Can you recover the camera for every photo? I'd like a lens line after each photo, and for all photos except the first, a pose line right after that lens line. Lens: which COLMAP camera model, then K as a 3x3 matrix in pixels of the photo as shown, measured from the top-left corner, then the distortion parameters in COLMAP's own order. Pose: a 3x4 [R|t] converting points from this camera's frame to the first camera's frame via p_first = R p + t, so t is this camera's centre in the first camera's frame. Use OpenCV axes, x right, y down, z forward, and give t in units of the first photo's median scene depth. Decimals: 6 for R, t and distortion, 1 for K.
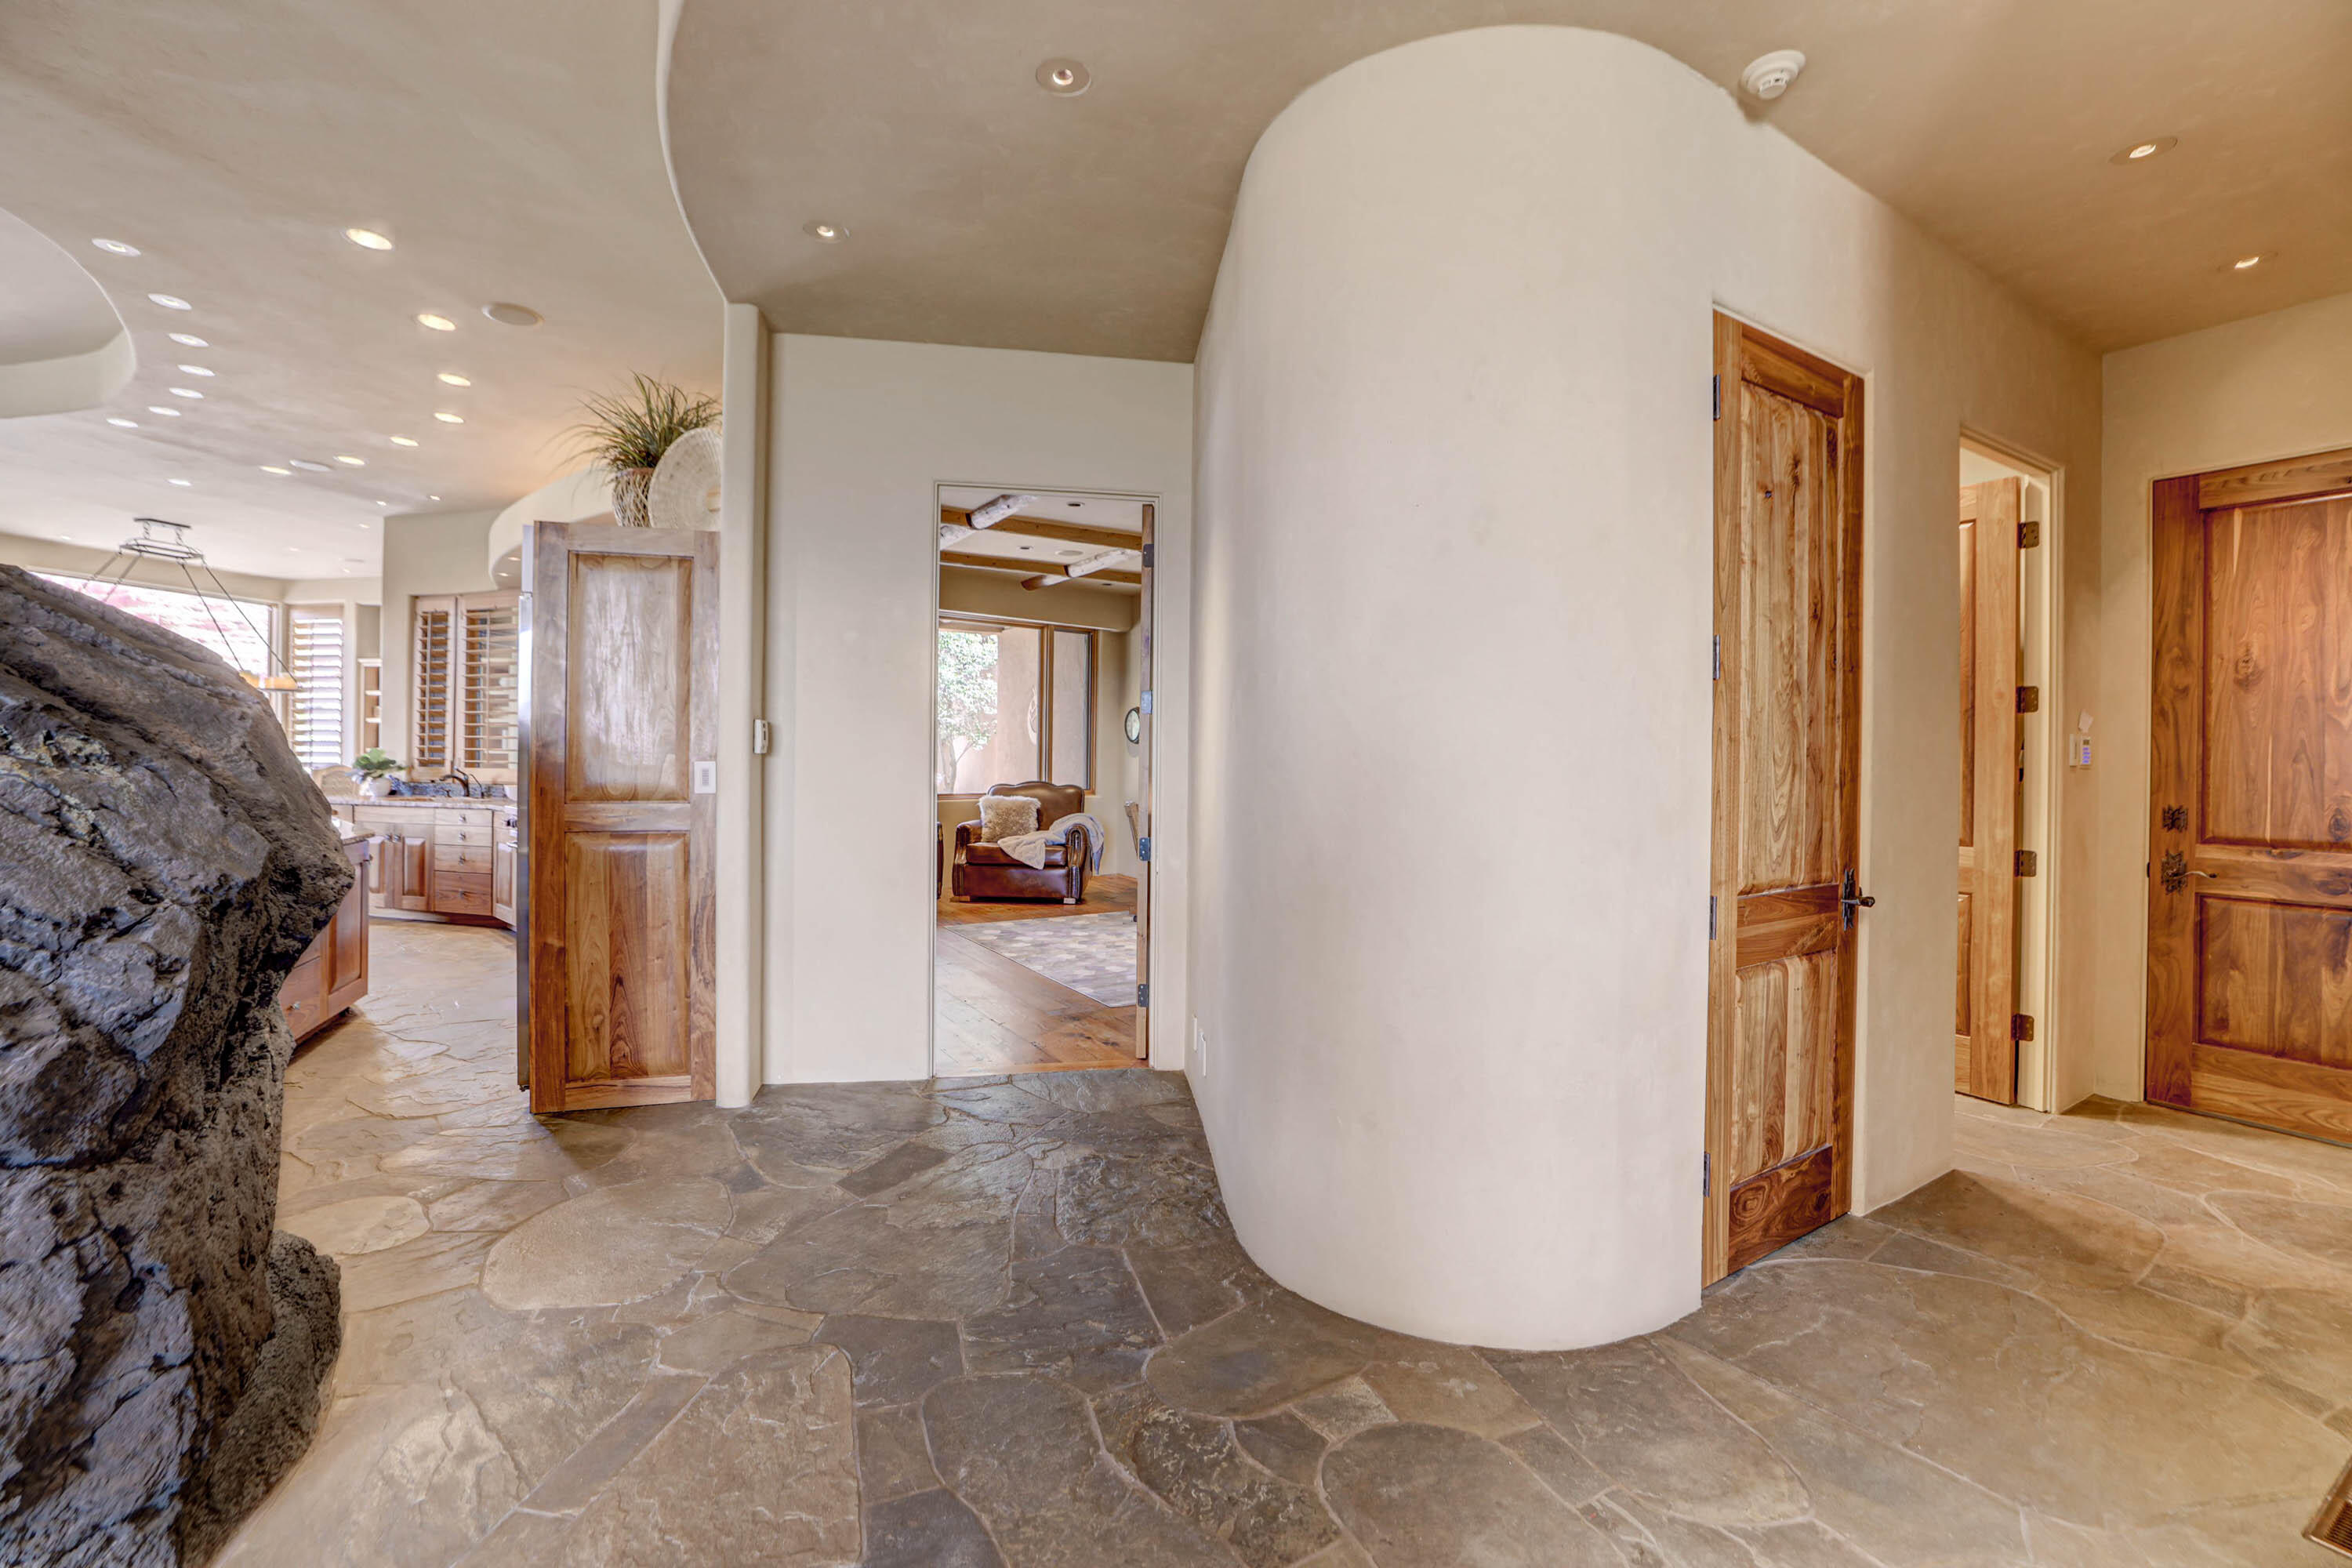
lens RADIAL K [[991.9, 0, 1161.0], [0, 991.9, 768.9], [0, 0, 1]] dist [-0.039858, 0.010091]
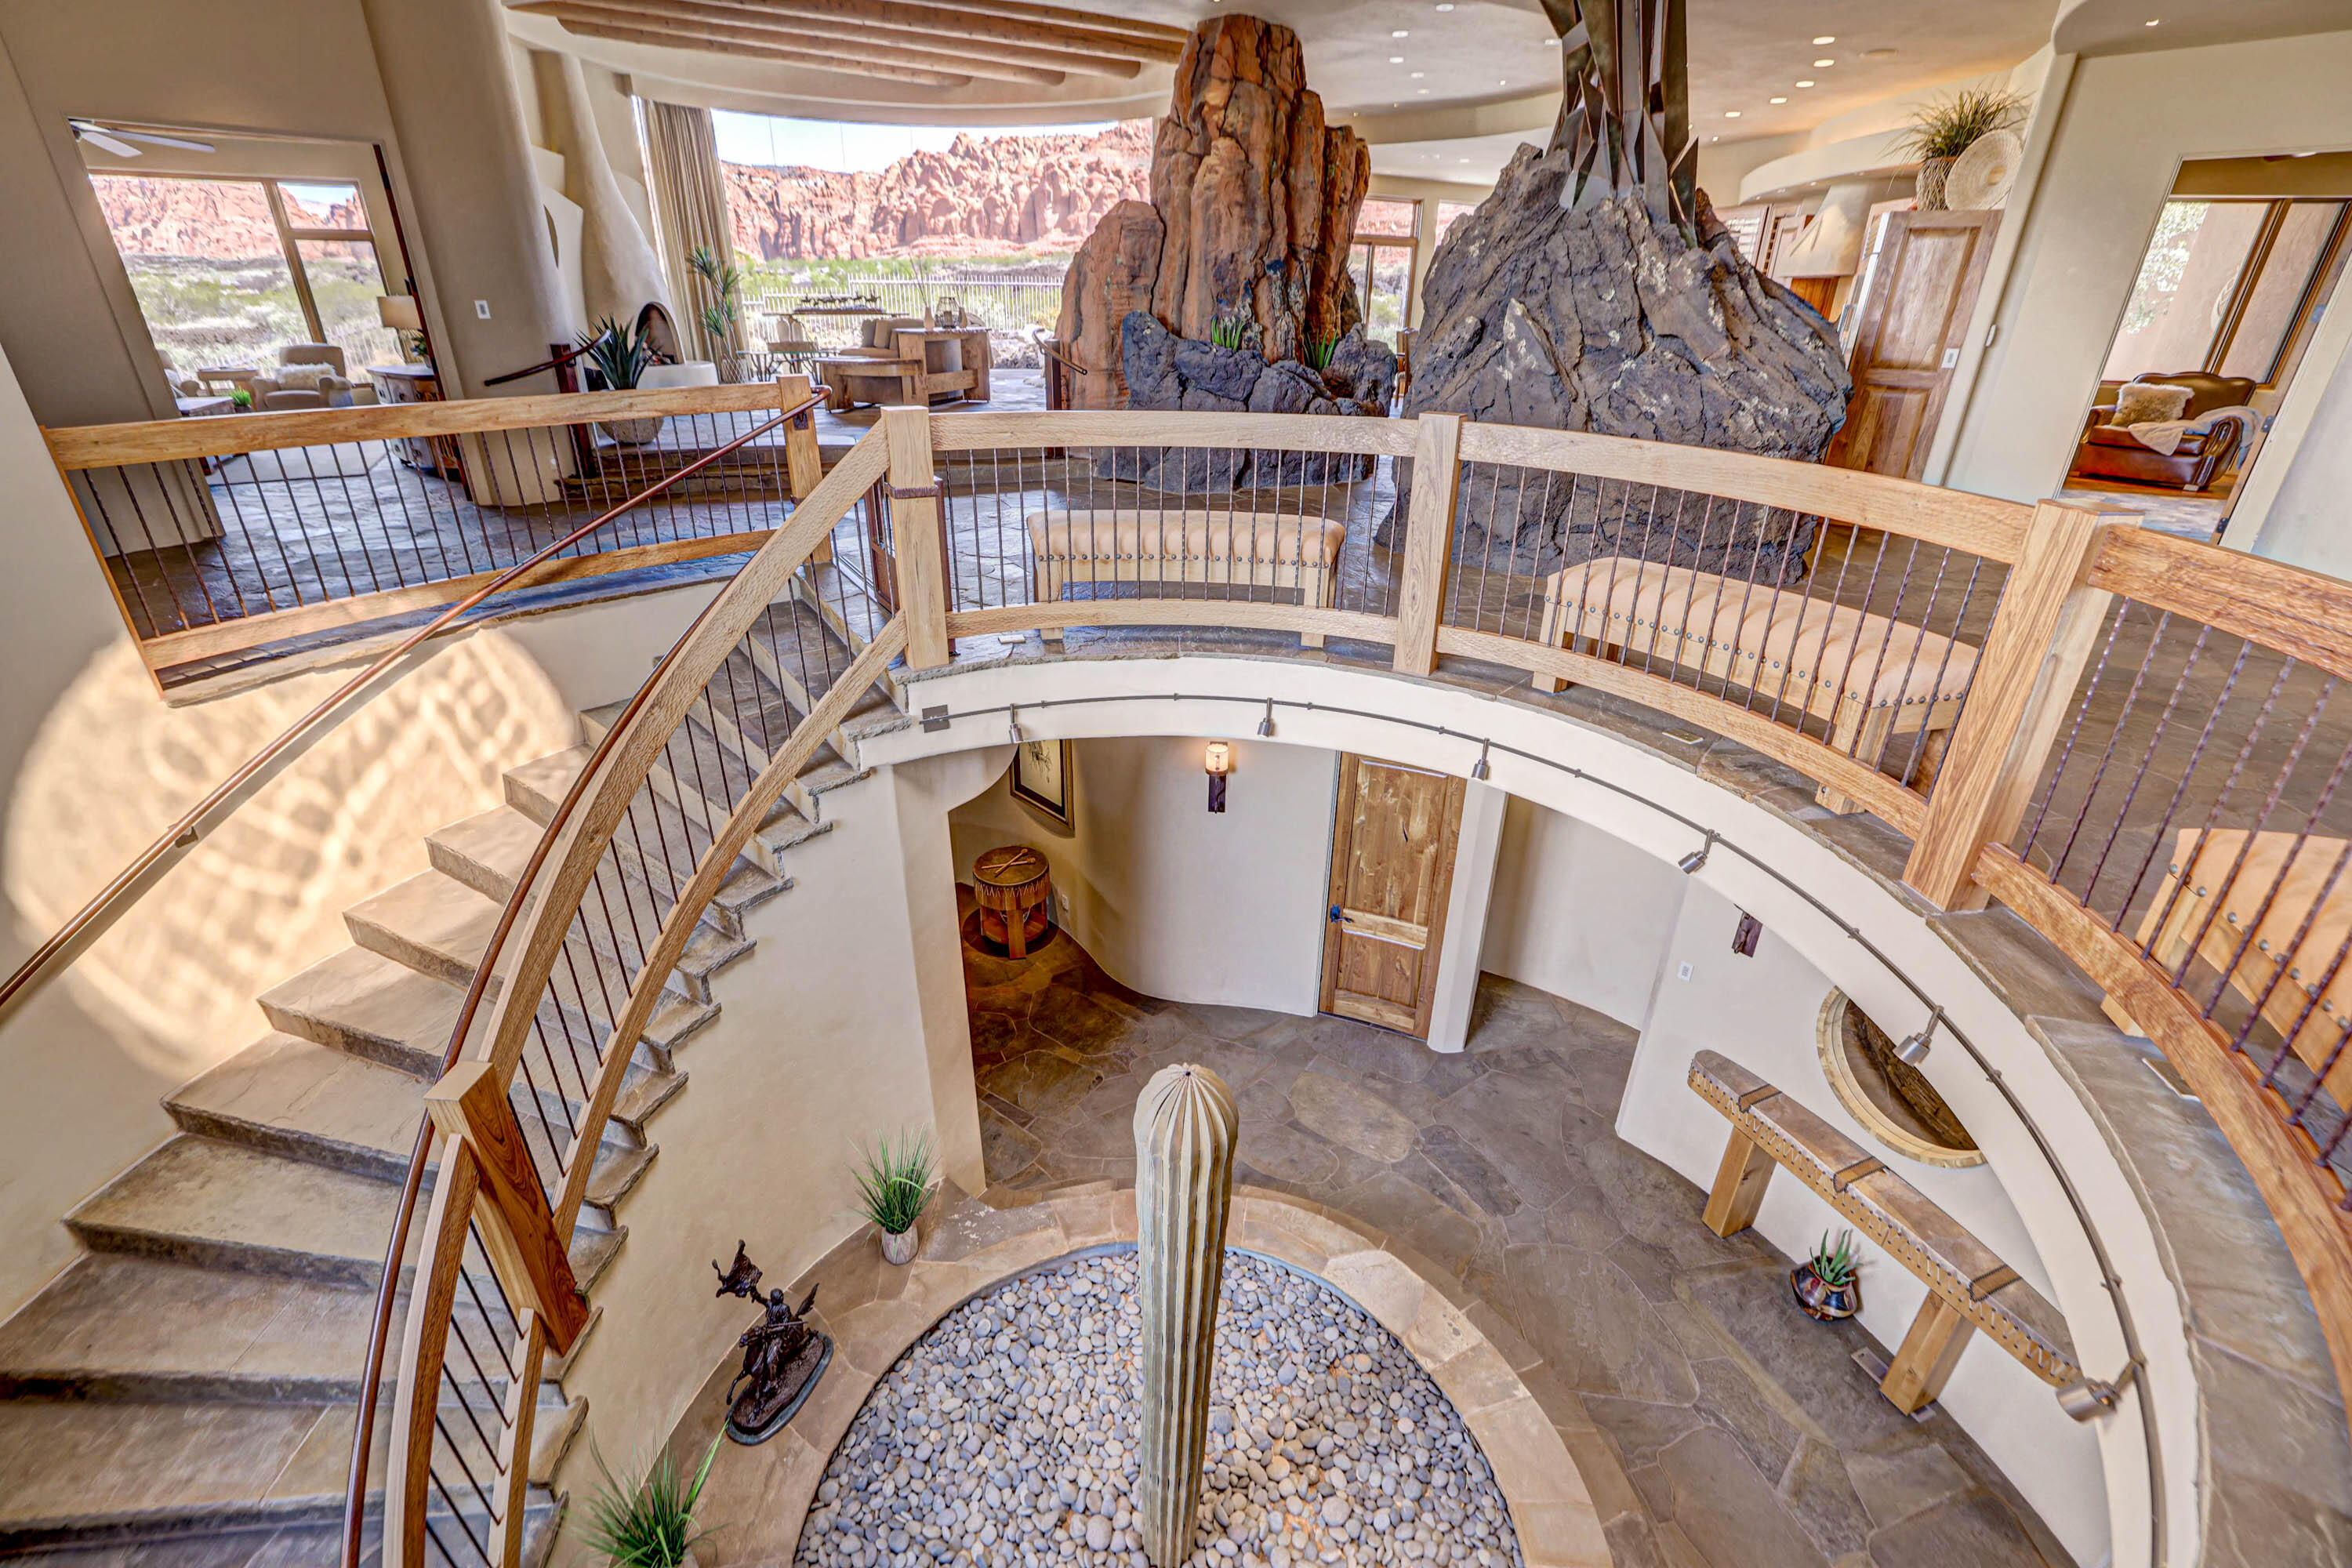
lens RADIAL K [[991.9, 0, 1171.6], [0, 991.9, 748.0], [0, 0, 1]] dist [-0.039858, 0.010091]
pose [[0.607595, 0.327689, -0.723497, 0.085742], [-0.017457, 0.916212, 0.400313, -0.009678], [0.794055, -0.230598, 0.562407, -0.574192]]
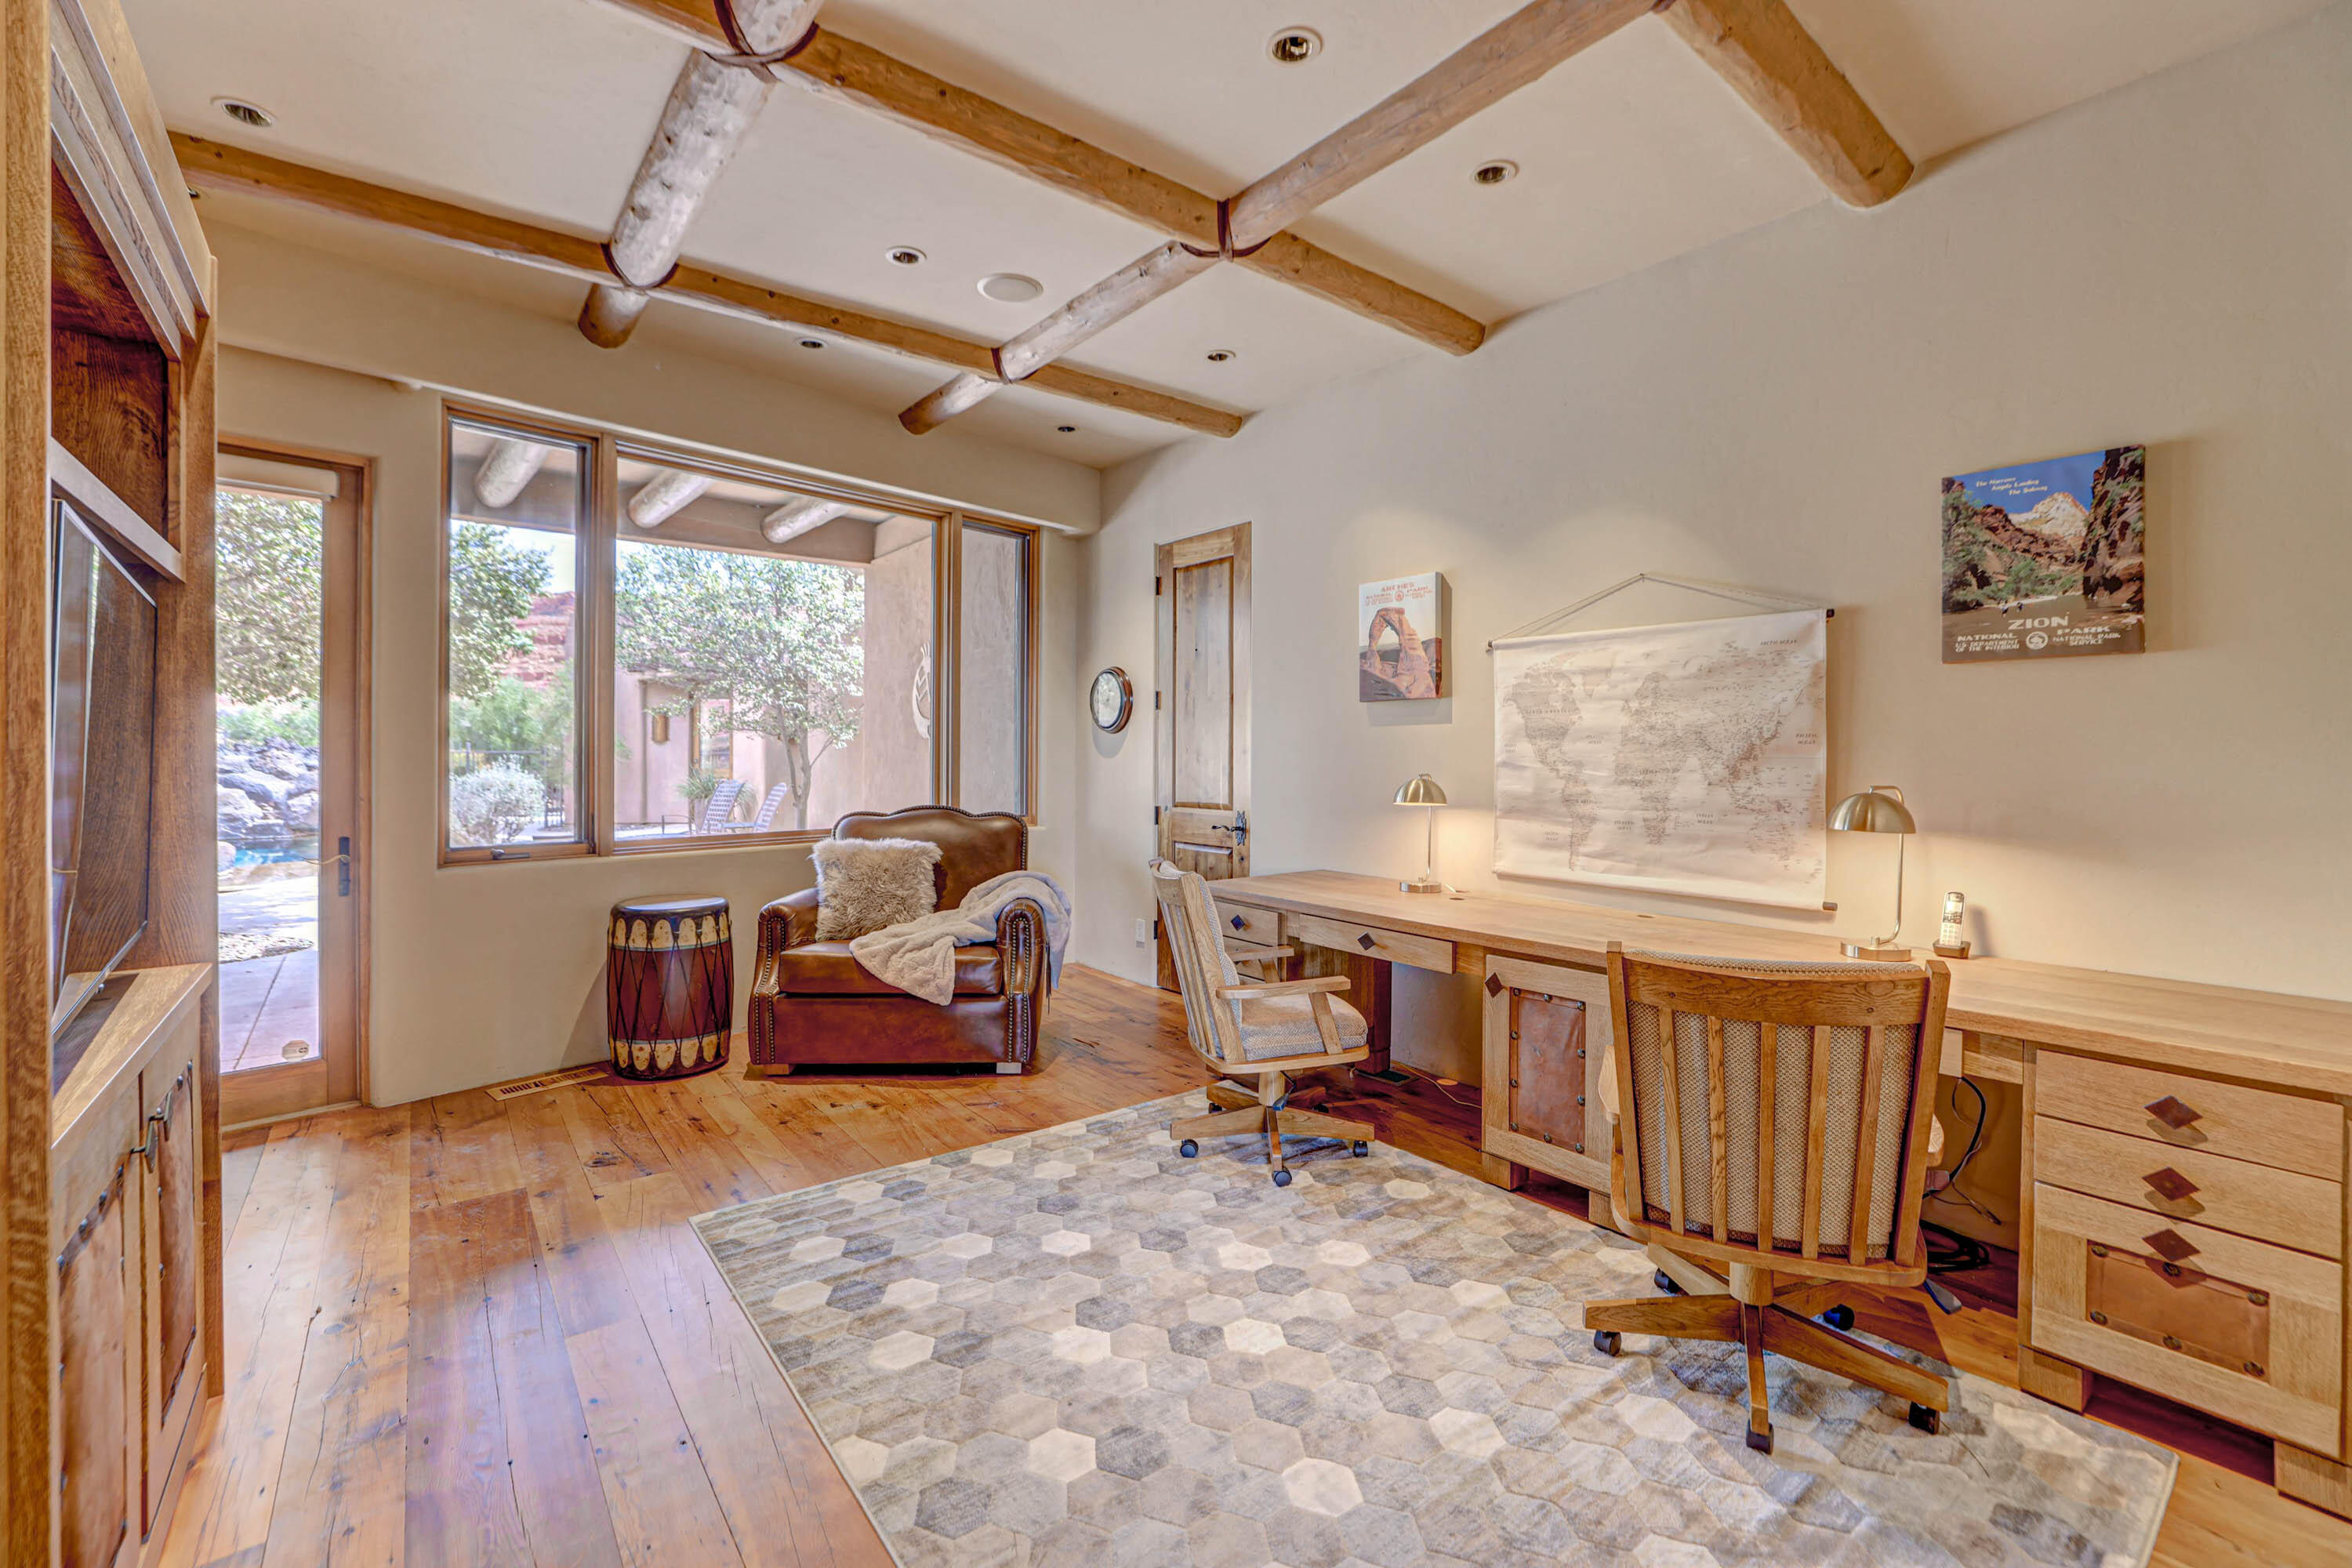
lens RADIAL K [[991.9, 0, 1184.5], [0, 991.9, 762.3], [0, 0, 1]] dist [-0.039858, 0.010091]
pose [[0.990961, -0.010083, 0.133770, -0.071565], [0.010645, 0.999937, -0.003486, -0.008105], [-0.133727, 0.004878, 0.991006, 0.529949]]
